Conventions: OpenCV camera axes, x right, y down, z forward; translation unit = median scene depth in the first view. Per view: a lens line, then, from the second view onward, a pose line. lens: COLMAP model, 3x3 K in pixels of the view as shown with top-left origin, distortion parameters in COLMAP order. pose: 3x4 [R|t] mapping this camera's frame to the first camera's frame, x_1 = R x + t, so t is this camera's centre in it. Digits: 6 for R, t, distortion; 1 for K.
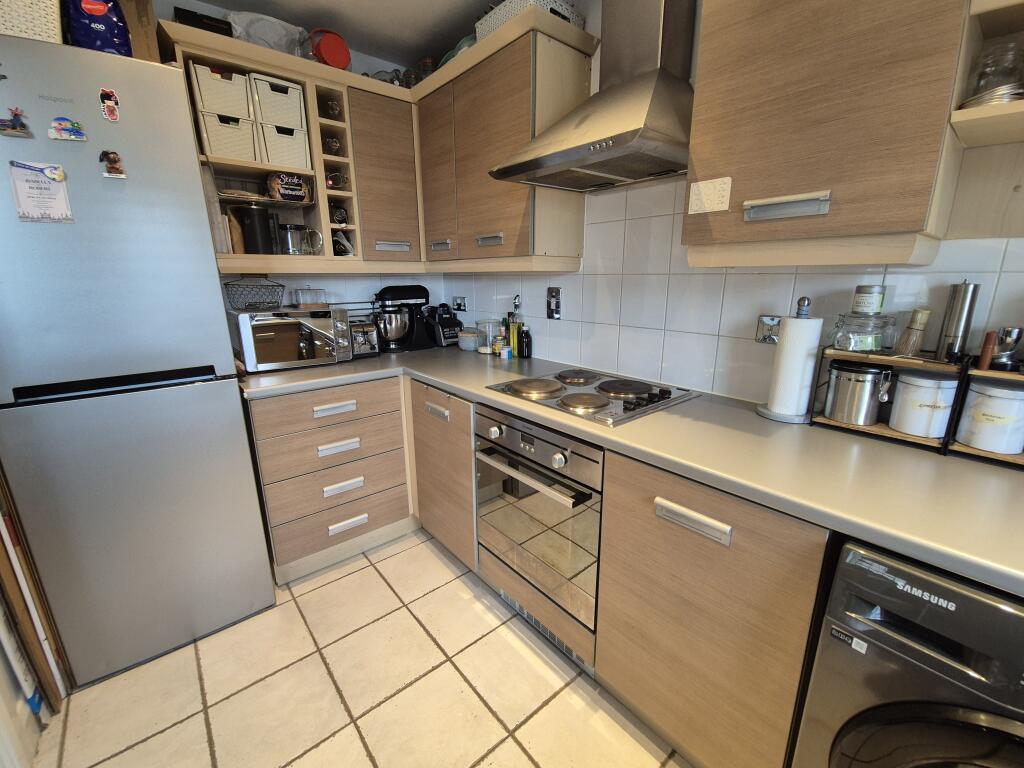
lens RADIAL K [[432.3, 0, 513.2], [0, 432.3, 384.6], [0, 0, 1]] dist [-0.002933, -0.000199]
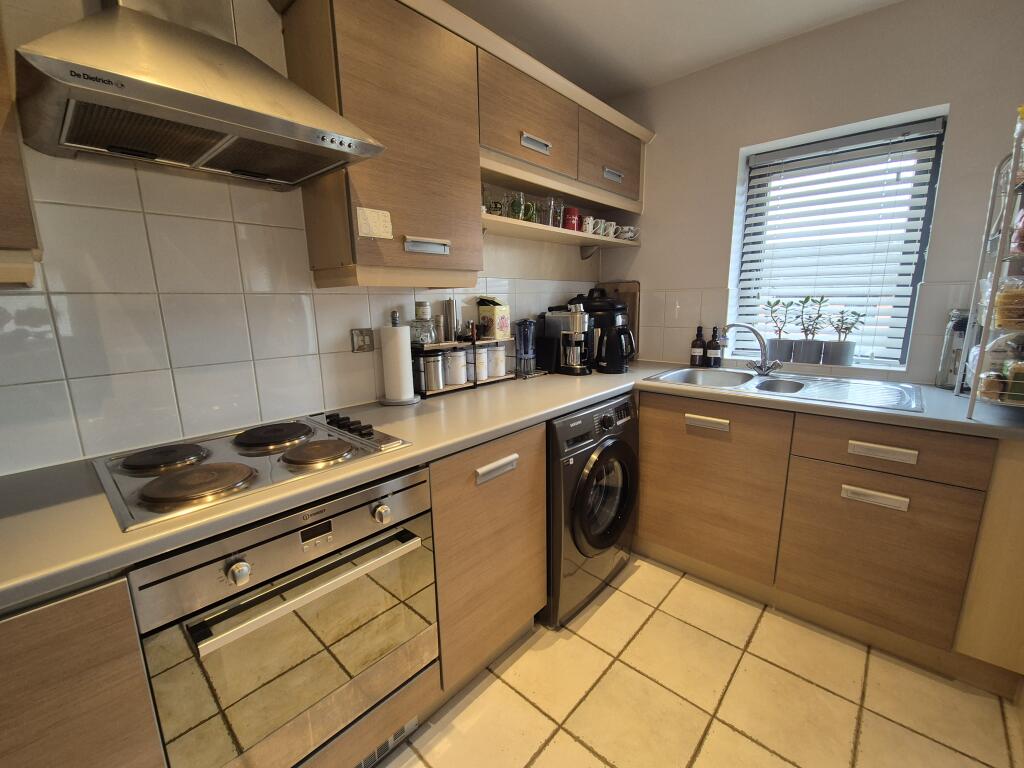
lens RADIAL K [[432.3, 0, 515.9], [0, 432.3, 384.0], [0, 0, 1]] dist [-0.002933, -0.000199]
pose [[-0.141521, -0.180606, 0.973321, -0.775689], [0.256465, 0.942958, 0.212262, -0.188113], [-0.956137, 0.279663, -0.087130, 0.870808]]
